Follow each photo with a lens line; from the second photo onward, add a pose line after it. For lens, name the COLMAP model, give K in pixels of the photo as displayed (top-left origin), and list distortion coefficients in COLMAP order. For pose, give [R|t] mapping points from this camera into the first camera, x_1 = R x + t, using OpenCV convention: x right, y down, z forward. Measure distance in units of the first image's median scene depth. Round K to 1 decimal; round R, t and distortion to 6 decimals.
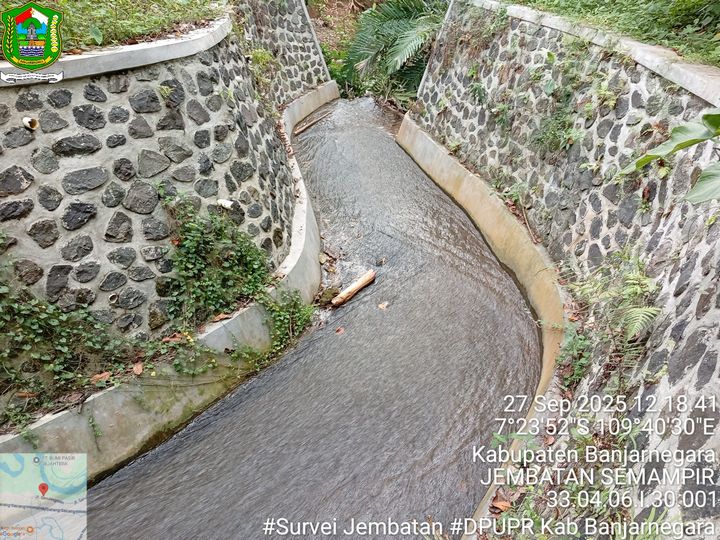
lens RADIAL K [[549.5, 0, 360.0], [0, 549.5, 270.0], [0, 0, 1]] dist [0.111559, -0.229080]
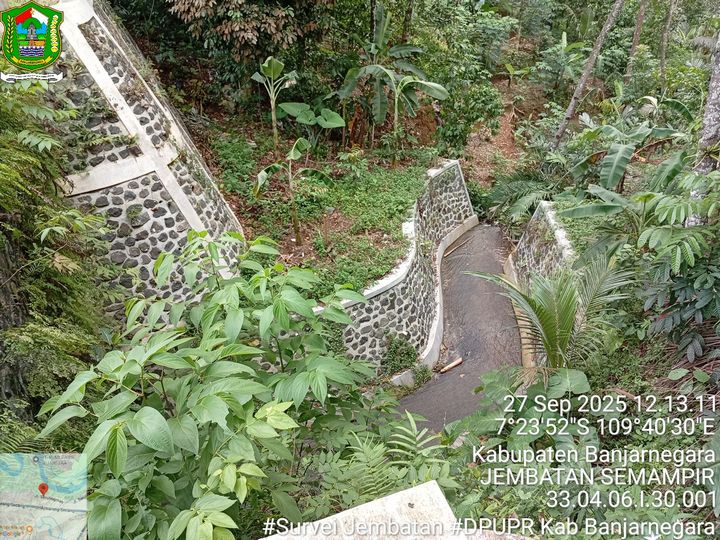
lens RADIAL K [[549.5, 0, 360.0], [0, 549.5, 270.0], [0, 0, 1]] dist [0.111559, -0.229080]
pose [[0.951778, 0.123491, -0.280836, 0.290923], [-0.125499, 0.992034, 0.010894, -0.442291], [0.279944, 0.024876, 0.959694, -1.780234]]
